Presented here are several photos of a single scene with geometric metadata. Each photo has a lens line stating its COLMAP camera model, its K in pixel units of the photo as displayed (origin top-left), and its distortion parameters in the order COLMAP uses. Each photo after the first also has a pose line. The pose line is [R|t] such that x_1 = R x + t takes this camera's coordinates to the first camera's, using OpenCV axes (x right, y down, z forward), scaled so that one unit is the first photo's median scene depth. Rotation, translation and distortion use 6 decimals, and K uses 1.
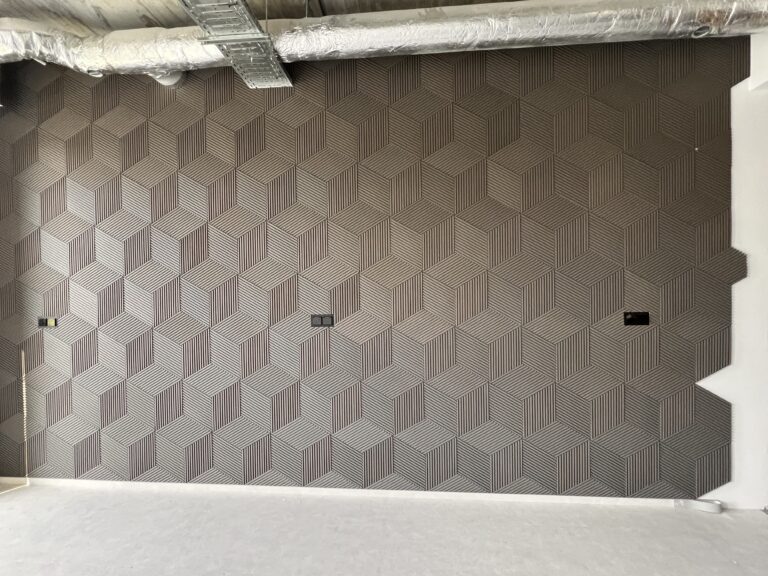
lens RADIAL K [[378.6, 0, 383.2], [0, 378.6, 291.0], [0, 0, 1]] dist [-0.003092, -0.000363]
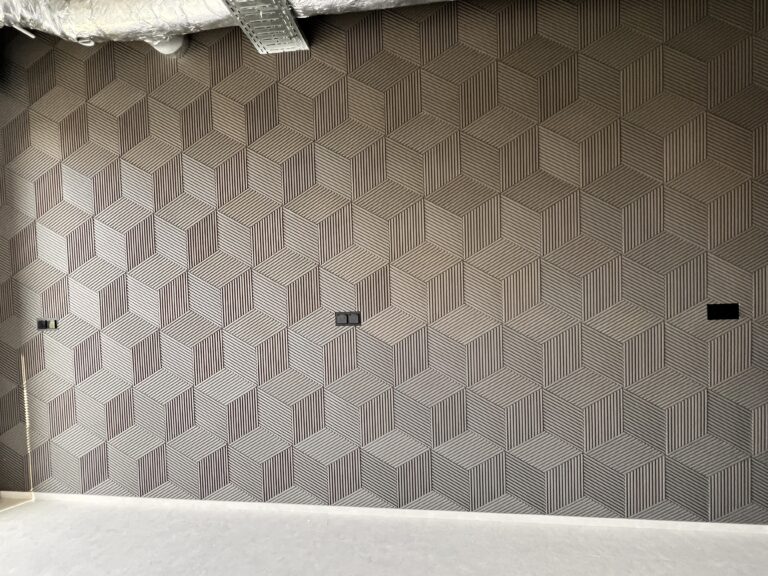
lens RADIAL K [[378.6, 0, 383.2], [0, 378.6, 291.0], [0, 0, 1]] dist [-0.003092, -0.000363]
pose [[0.999169, -0.016167, -0.037404, -0.045855], [0.016972, 0.999629, 0.021310, -0.003114], [0.037046, -0.021927, 0.999073, 0.129341]]
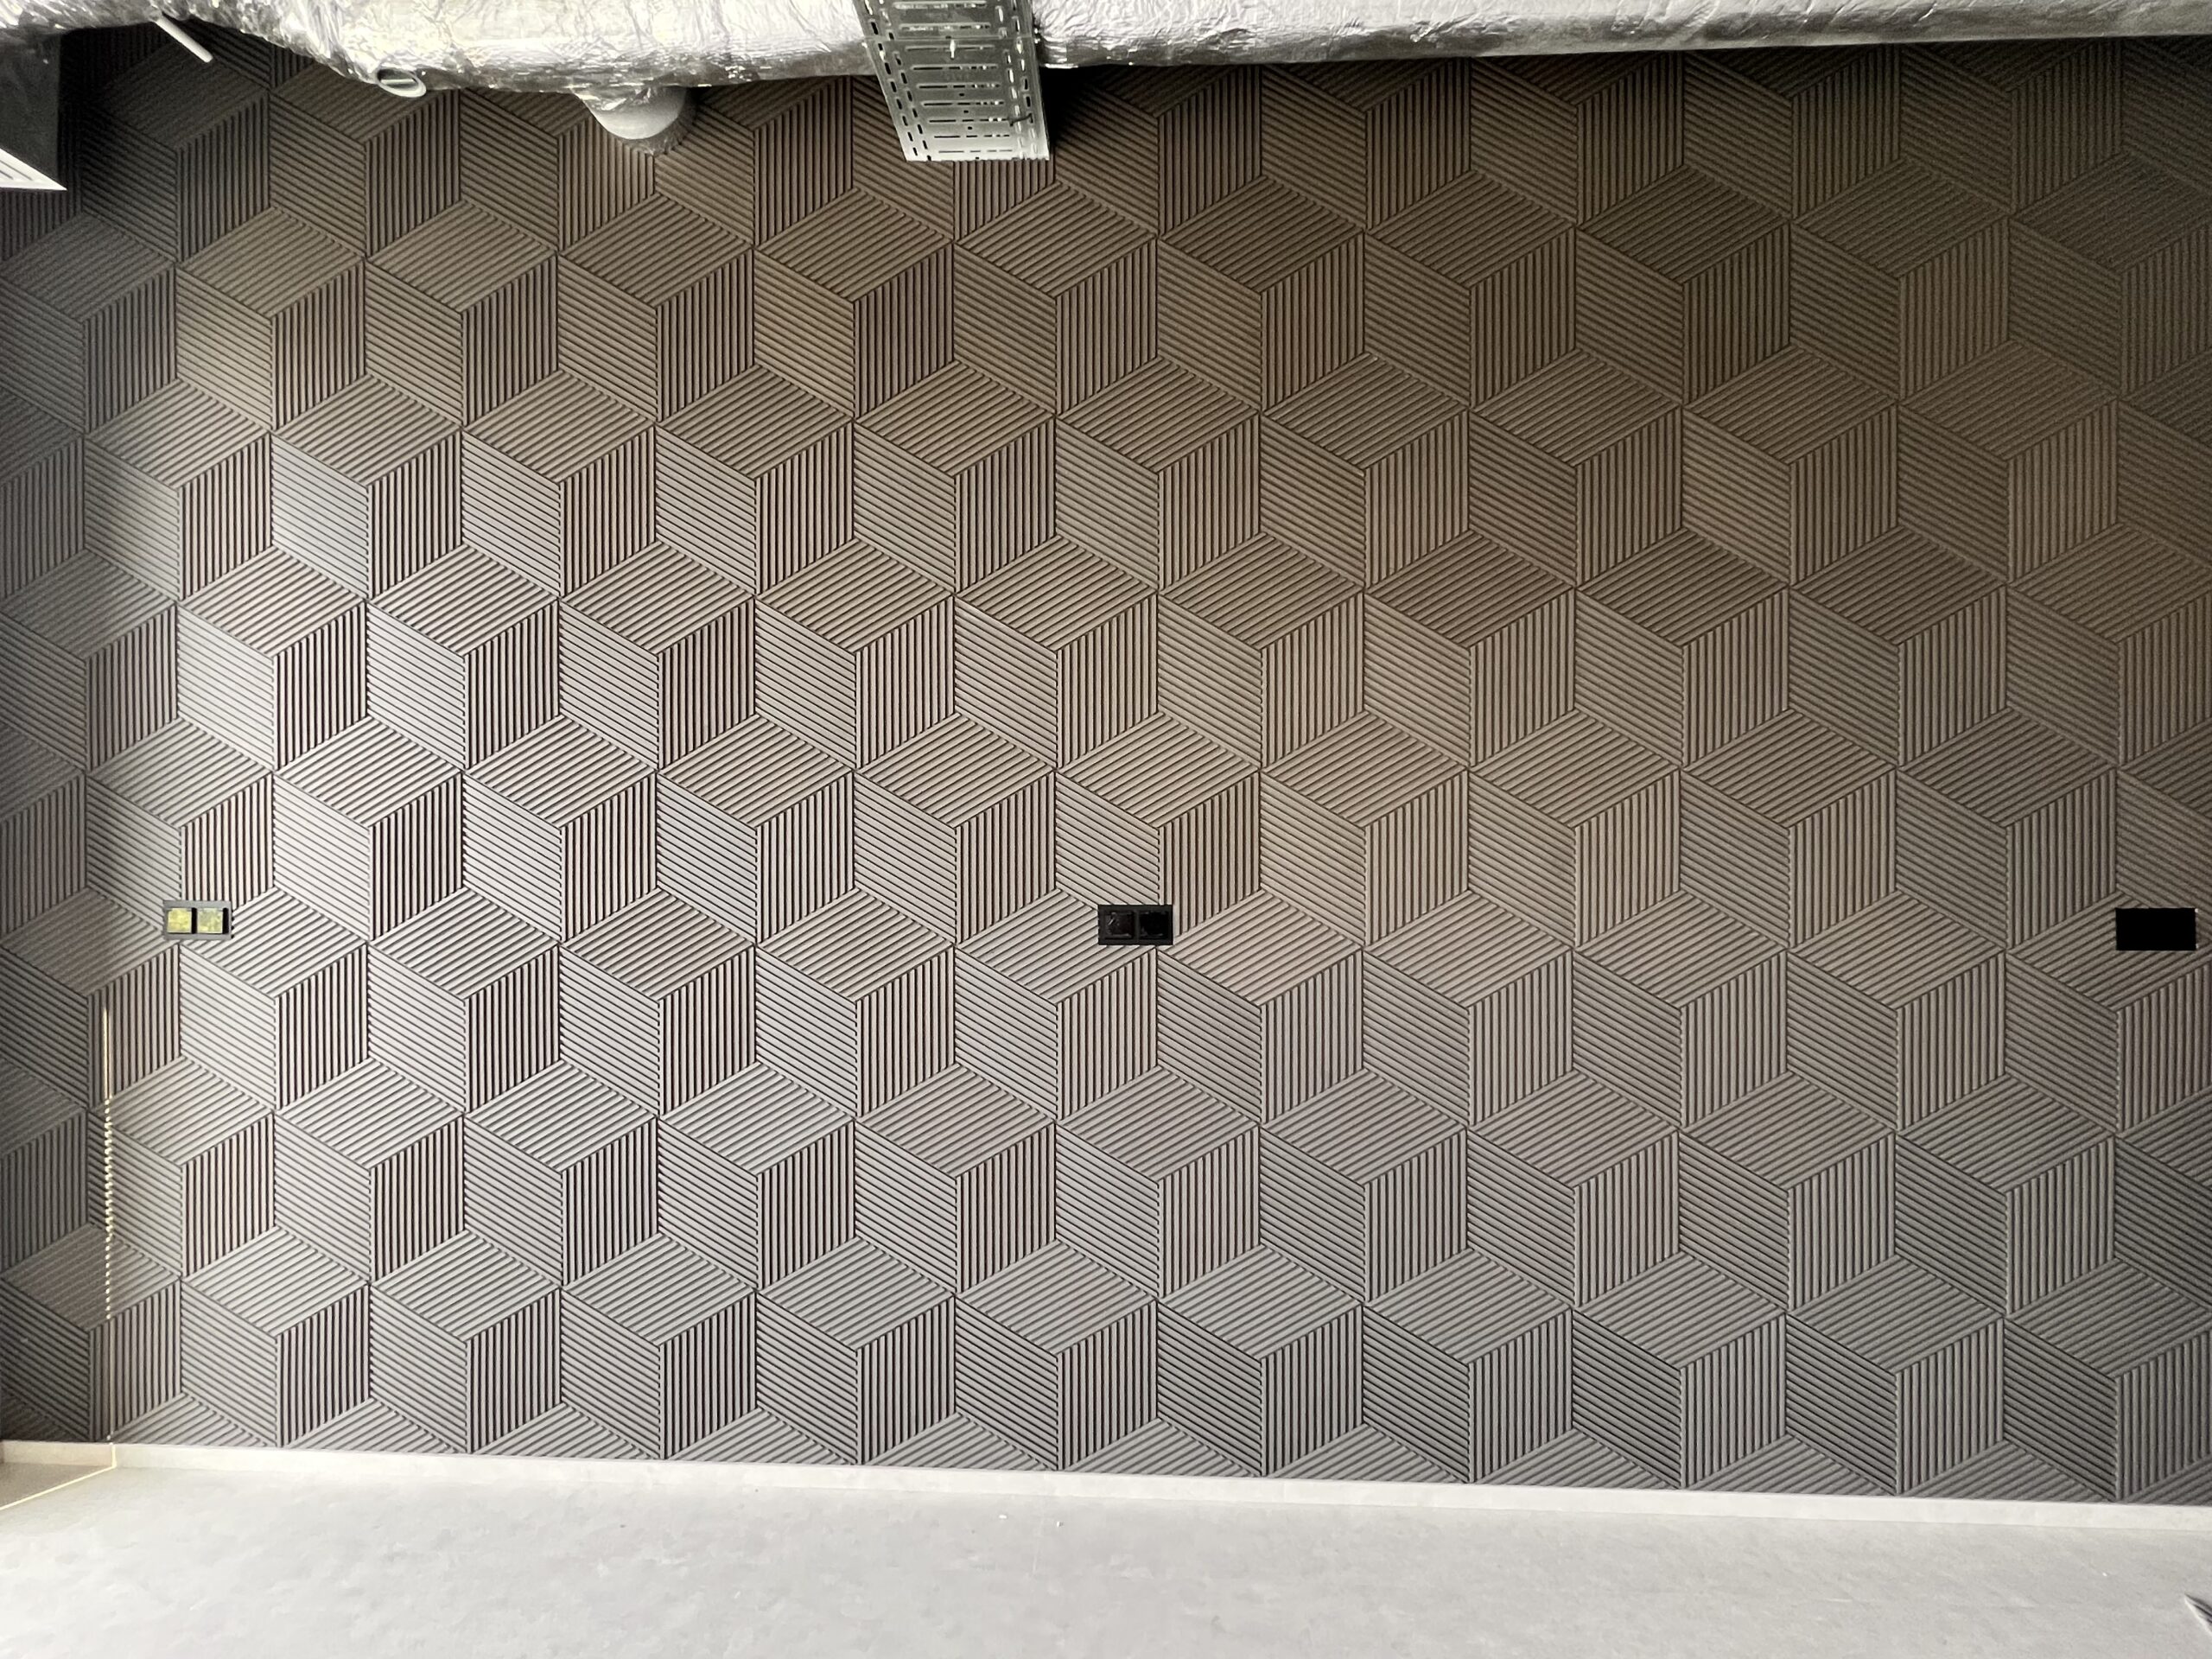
lens RADIAL K [[1090.4, 0, 1103.8], [0, 1090.4, 838.2], [0, 0, 1]] dist [-0.003092, -0.000363]
pose [[0.999184, 0.014788, 0.037580, -0.221513], [-0.014442, 0.999851, -0.009470, 0.017184], [-0.037714, 0.008920, 0.999249, 0.122516]]
